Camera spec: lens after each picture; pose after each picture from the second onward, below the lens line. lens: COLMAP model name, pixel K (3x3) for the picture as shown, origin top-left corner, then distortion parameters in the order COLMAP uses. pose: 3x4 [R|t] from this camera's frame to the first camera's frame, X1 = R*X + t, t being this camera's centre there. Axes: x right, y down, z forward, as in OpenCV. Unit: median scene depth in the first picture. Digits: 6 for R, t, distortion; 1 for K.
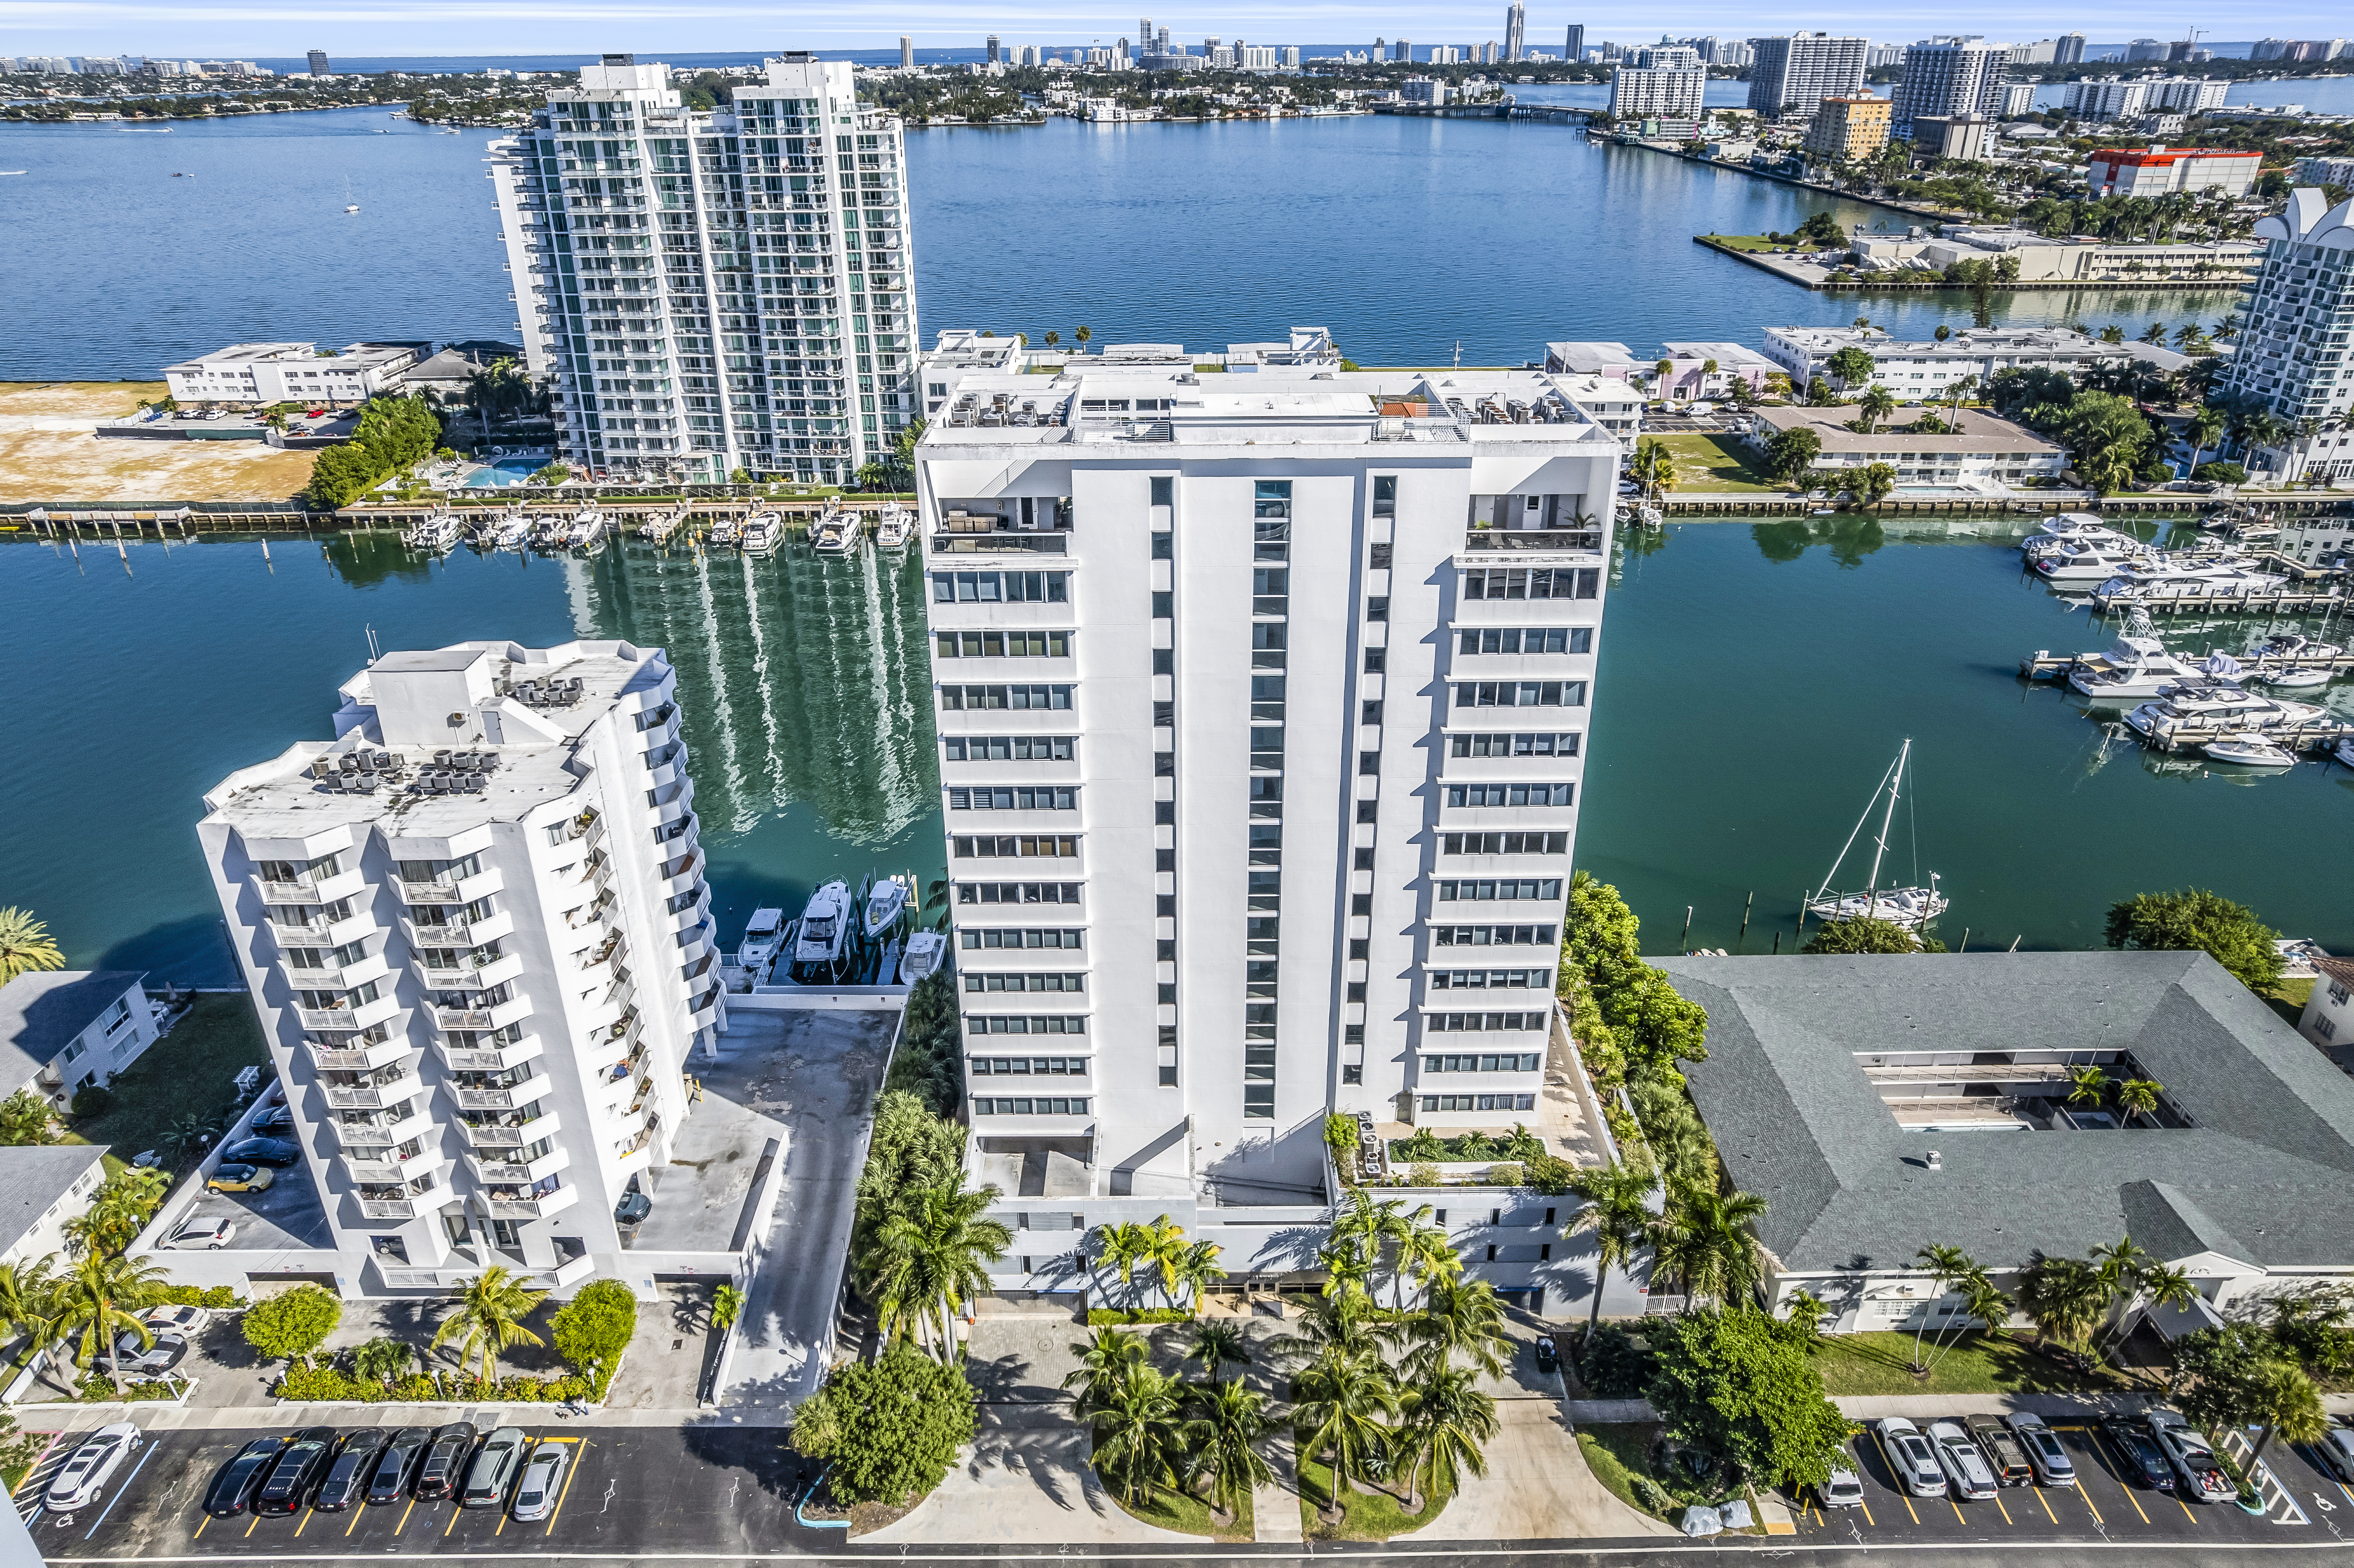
lens RADIAL K [[1516.6, 0, 1177.0], [0, 1516.6, 784.0], [0, 0, 1]] dist [-0.069129, 0.064085]
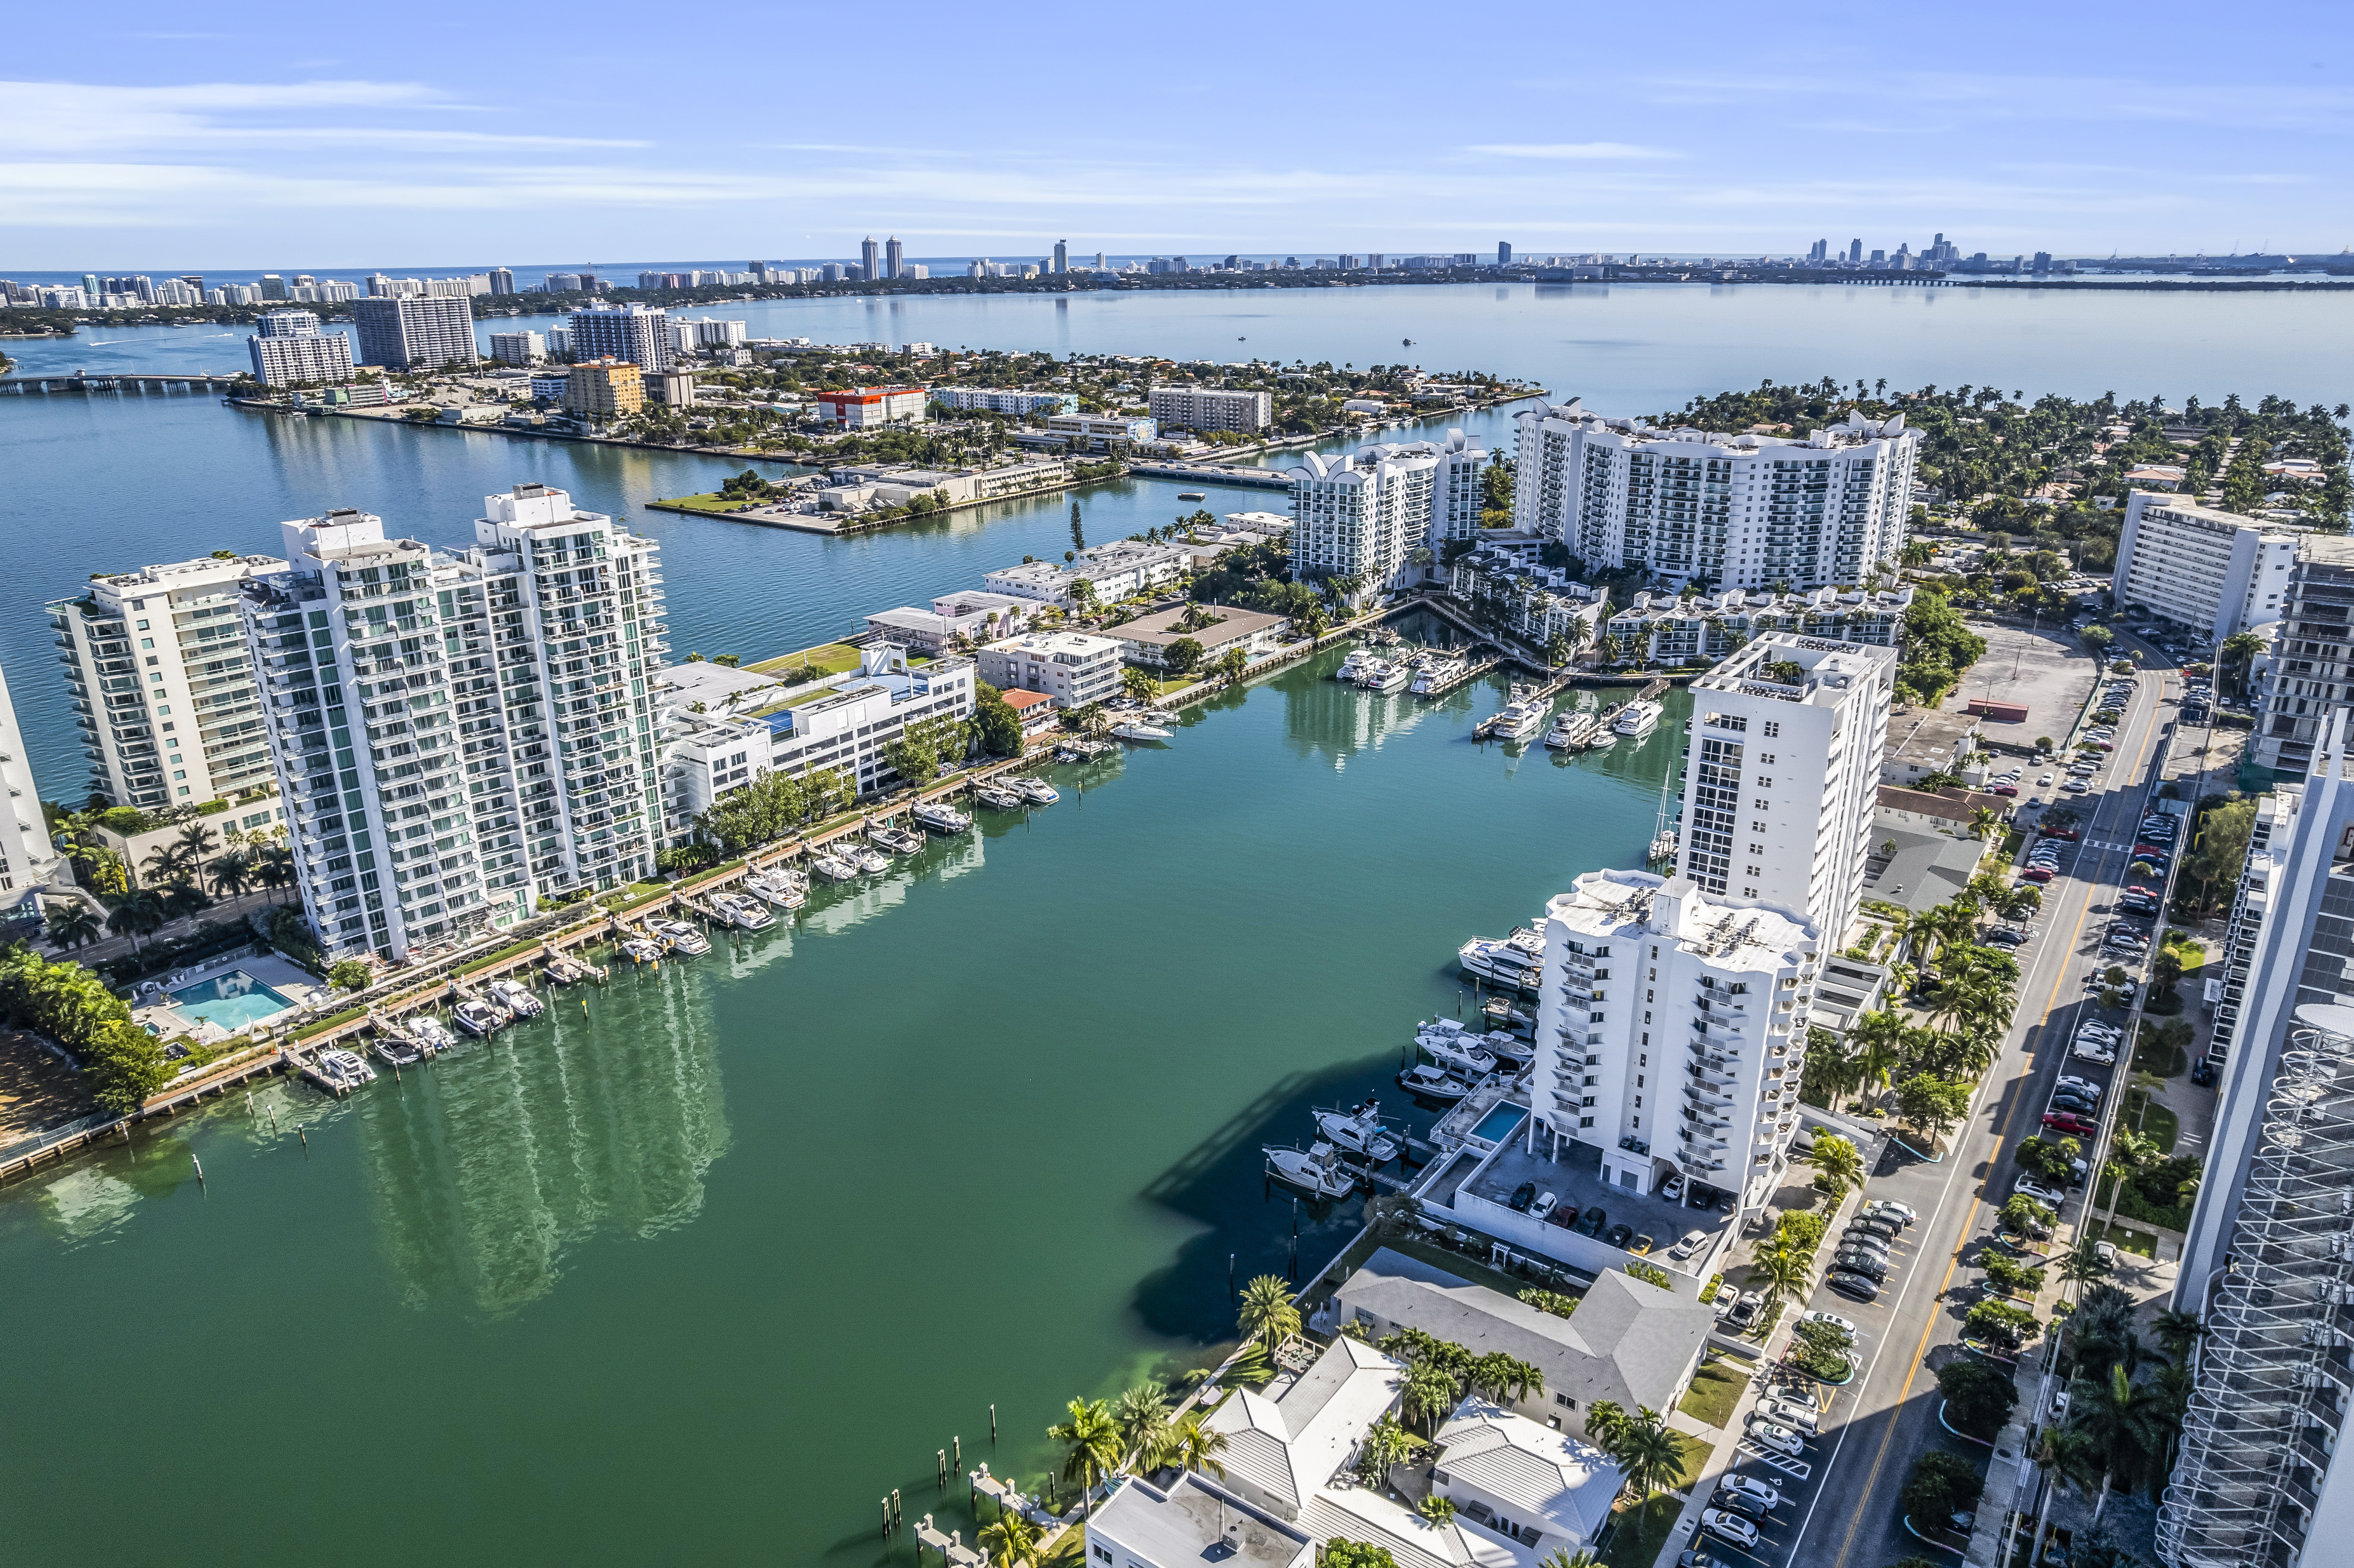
lens RADIAL K [[1516.6, 0, 1177.0], [0, 1516.6, 784.0], [0, 0, 1]] dist [-0.069129, 0.064085]
pose [[0.588737, -0.270811, 0.761610, -0.797085], [0.364735, 0.929838, 0.048683, -0.184333], [-0.721358, 0.249125, 0.646204, 0.072005]]
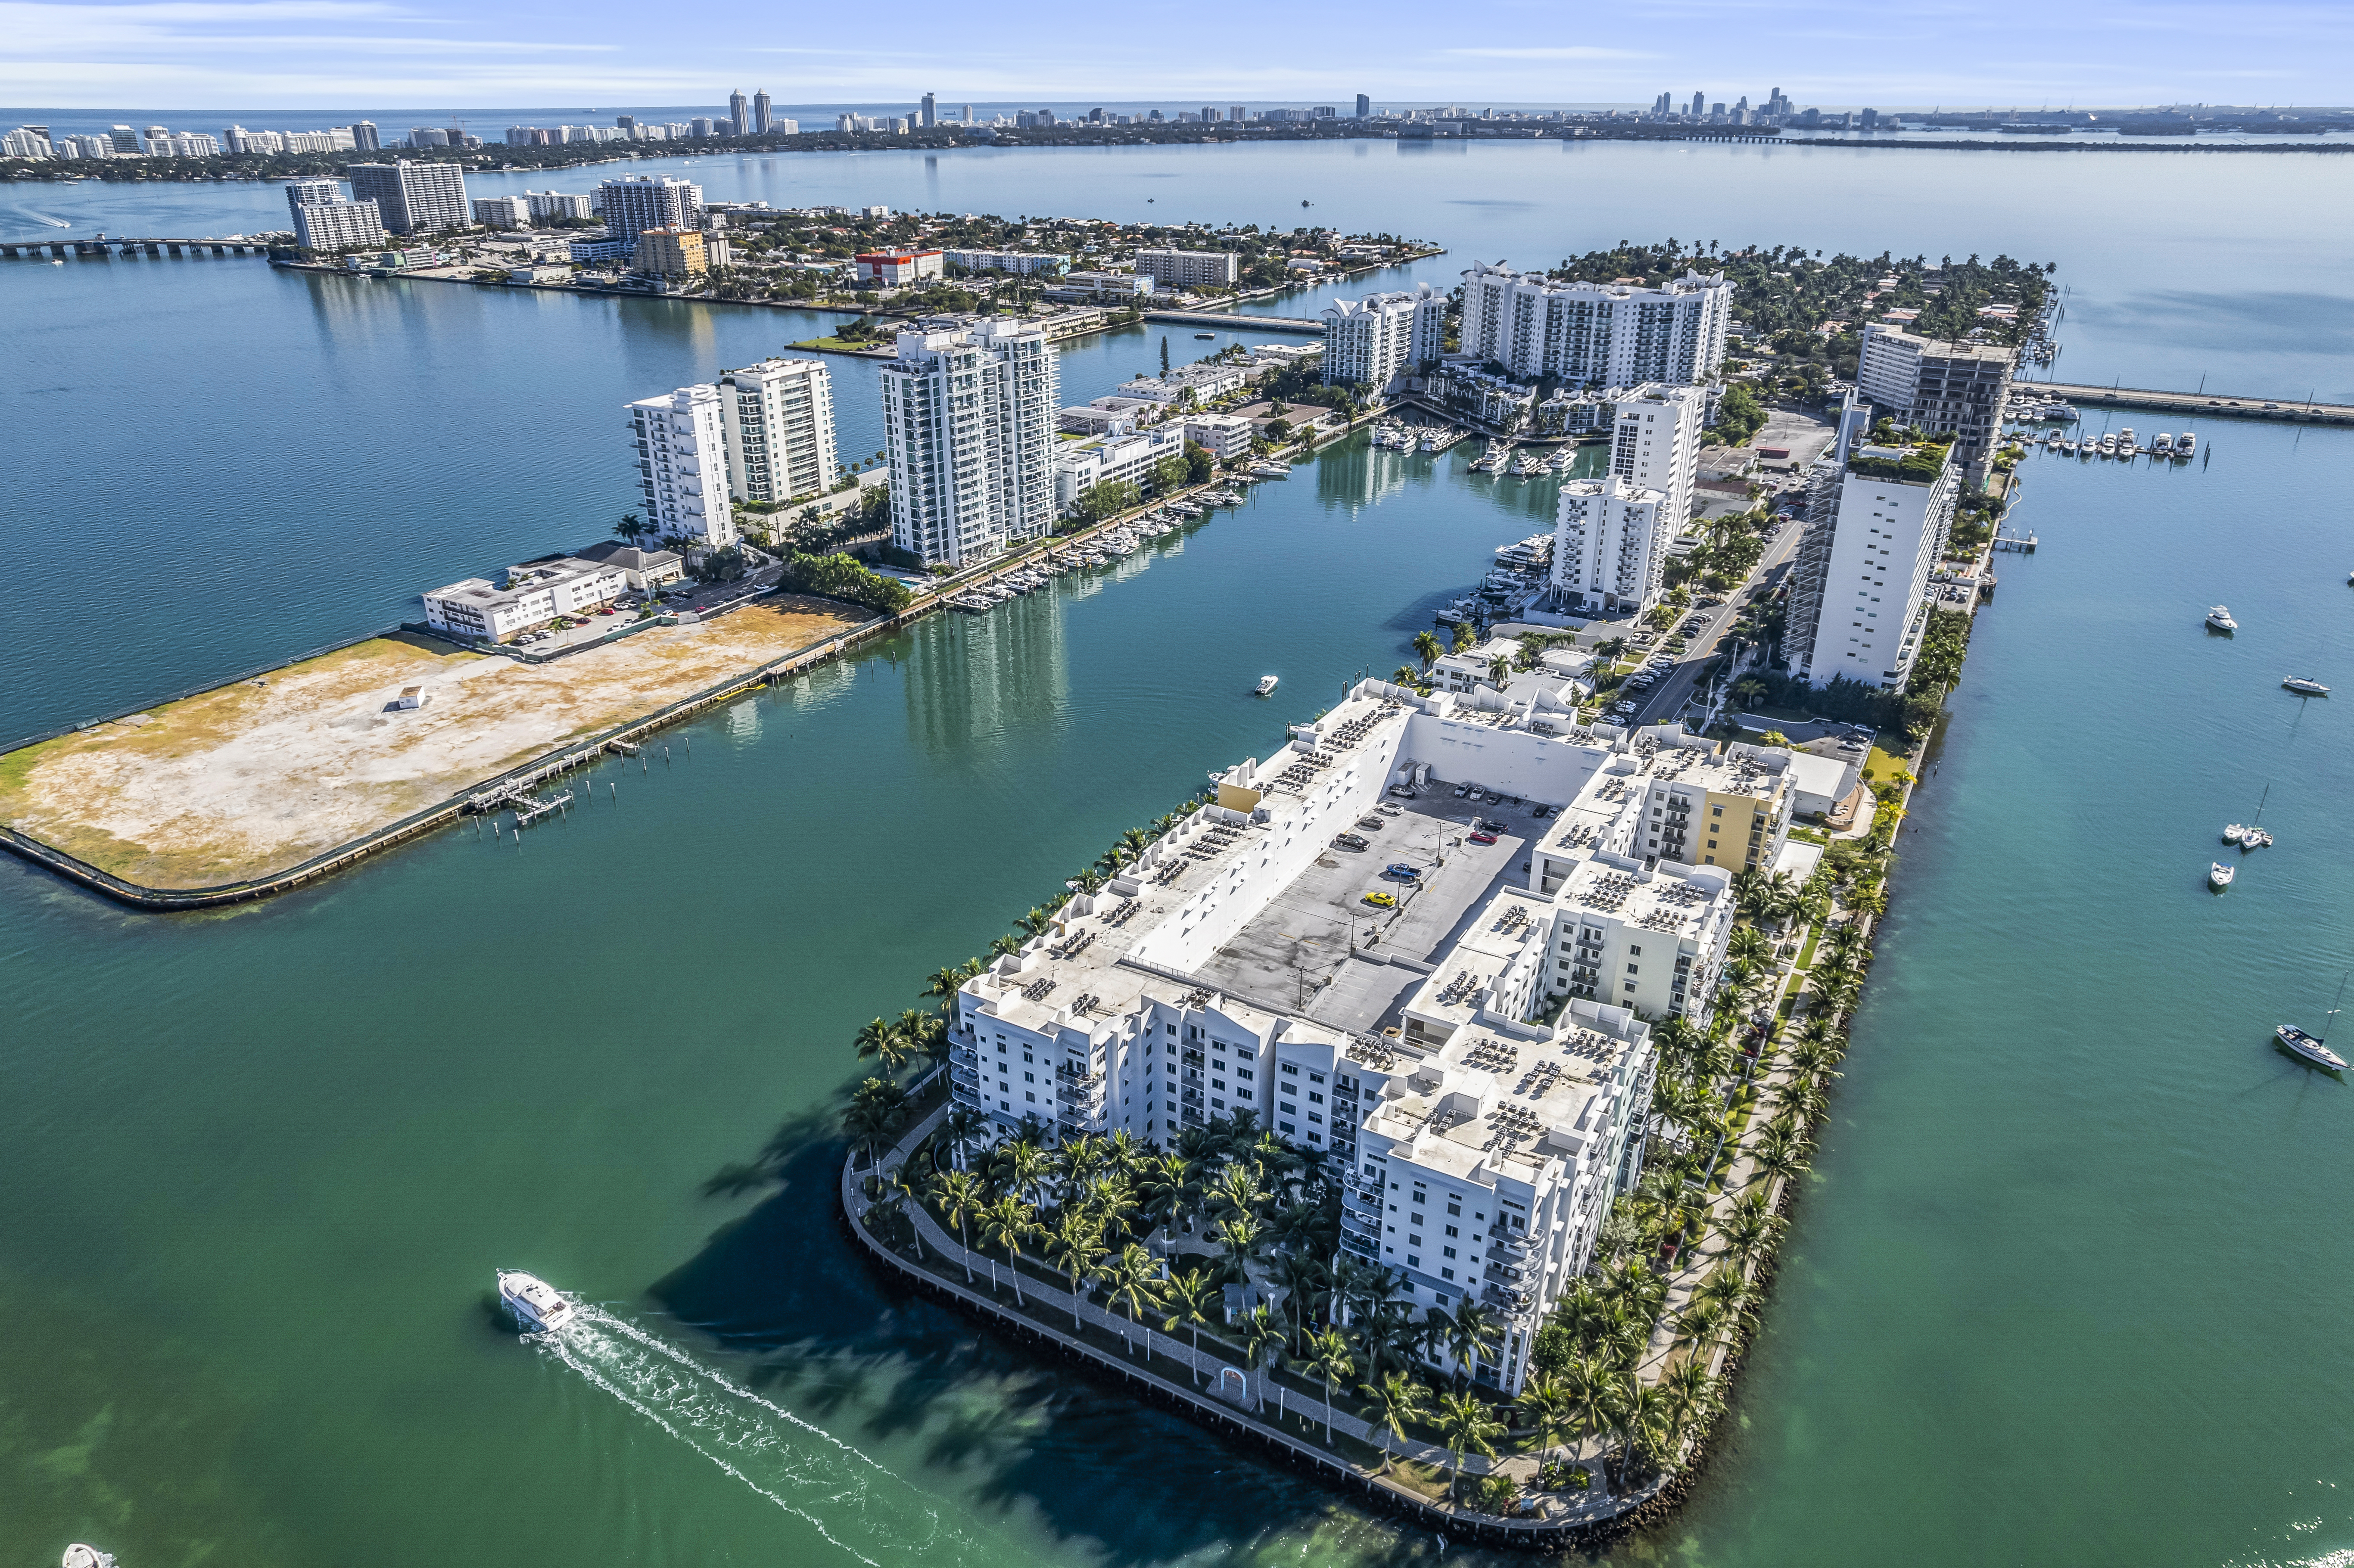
lens RADIAL K [[1516.6, 0, 1177.0], [0, 1516.6, 784.0], [0, 0, 1]] dist [-0.069129, 0.064085]
pose [[0.507516, -0.357089, 0.784165, -1.773437], [0.383657, 0.908539, 0.165421, -0.175295], [-0.771514, 0.216897, 0.598098, -0.171558]]
